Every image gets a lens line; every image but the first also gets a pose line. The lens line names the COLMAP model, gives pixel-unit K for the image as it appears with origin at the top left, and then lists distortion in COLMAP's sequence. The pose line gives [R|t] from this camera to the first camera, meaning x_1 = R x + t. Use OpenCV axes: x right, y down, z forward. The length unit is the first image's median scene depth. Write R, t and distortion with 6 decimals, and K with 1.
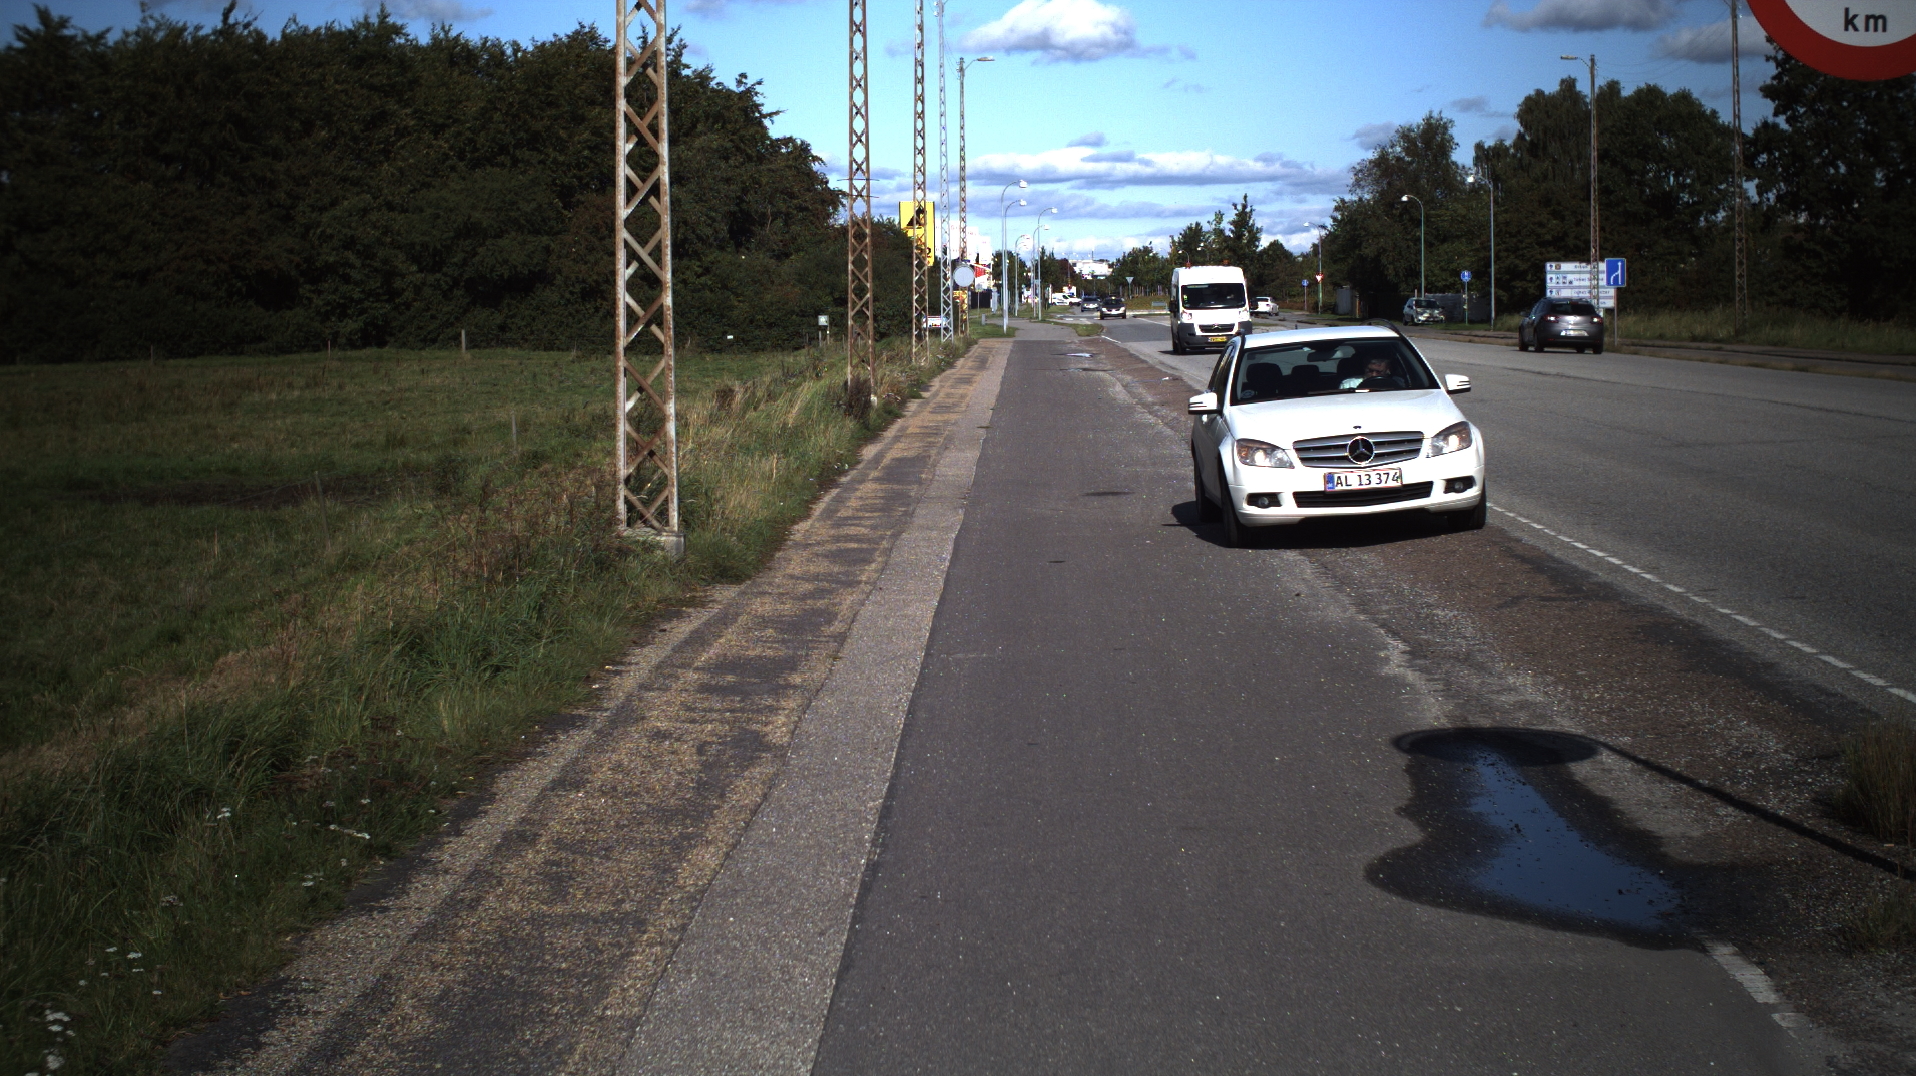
lens RADIAL K [[3398.8, 0, 958.0], [0, 3398.8, 538.0], [0, 0, 1]] dist [-0.279852, 0.298828]
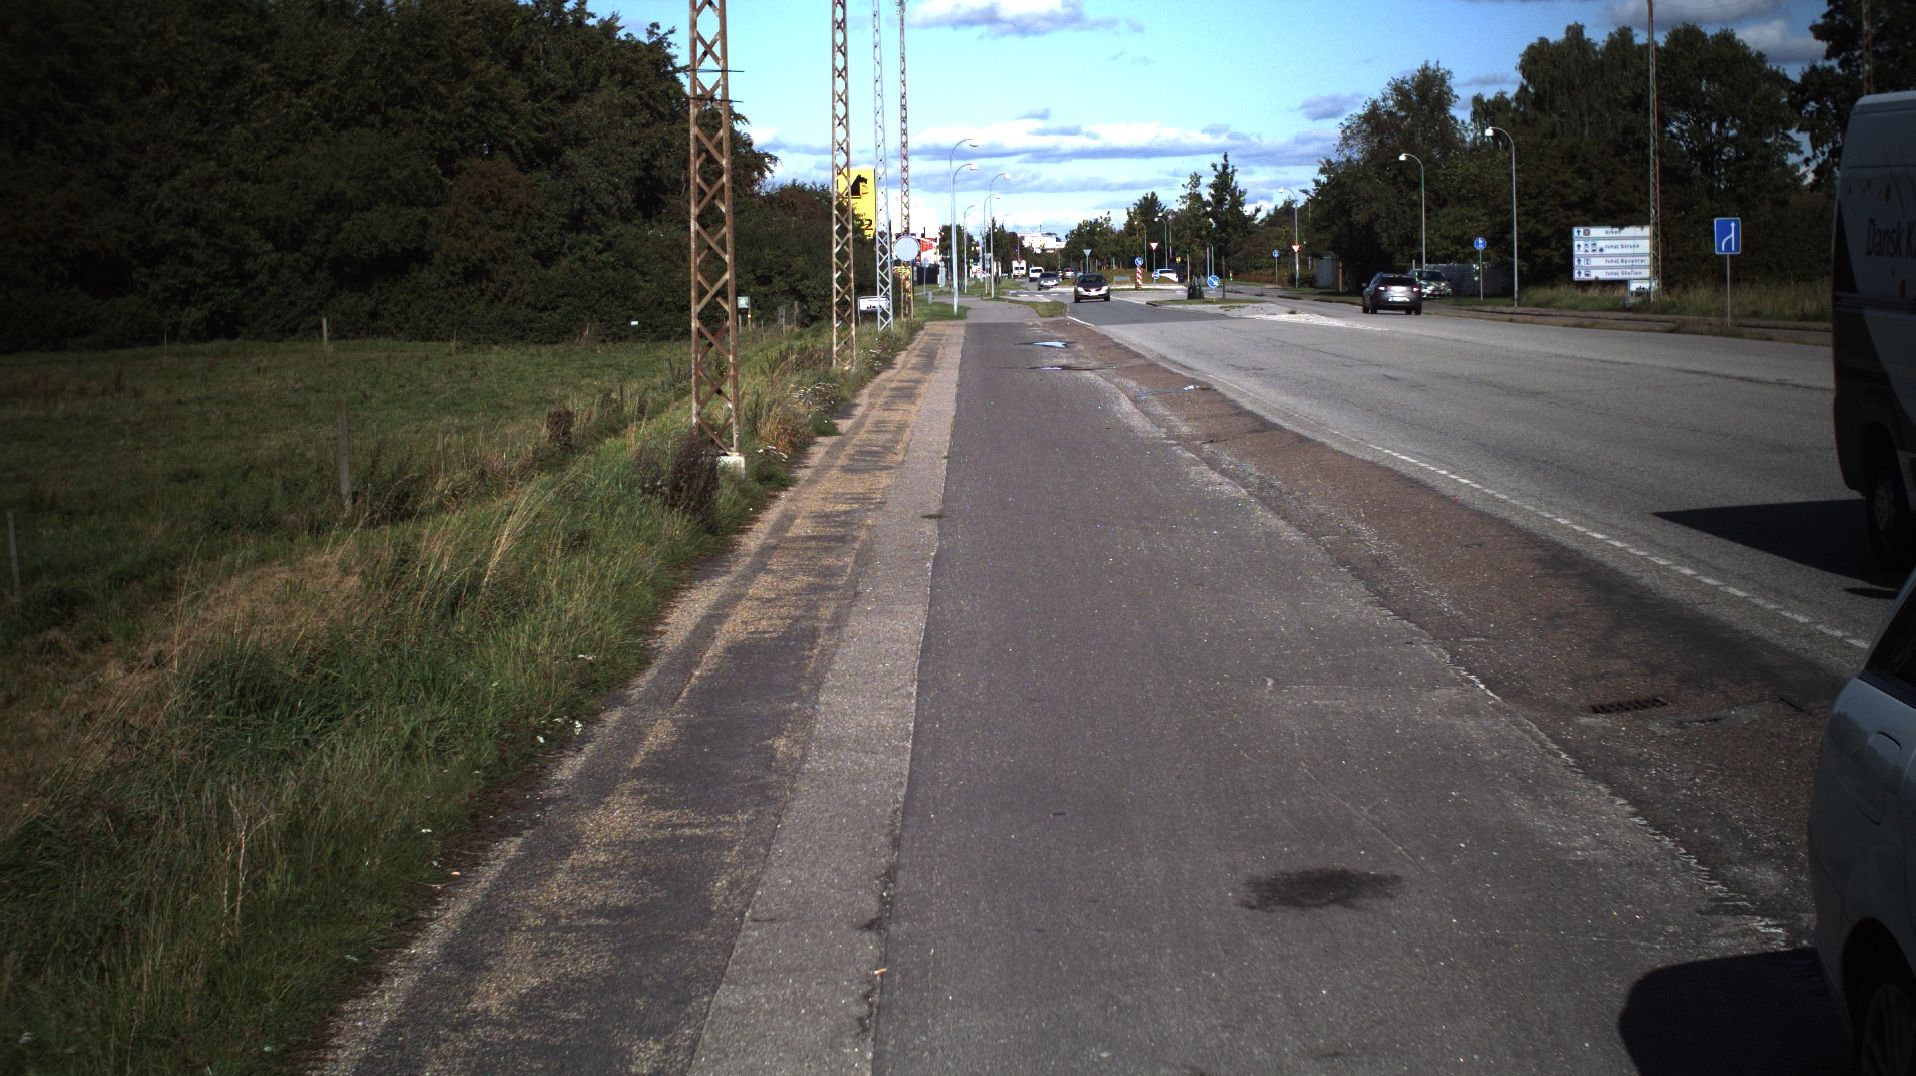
lens RADIAL K [[3398.8, 0, 958.0], [0, 3398.8, 538.0], [0, 0, 1]] dist [-0.279852, 0.298828]
pose [[0.999832, -0.010788, 0.014832, 0.001021], [0.010679, 0.999916, 0.007389, -0.009827], [-0.014910, -0.007230, 0.999863, 0.135204]]
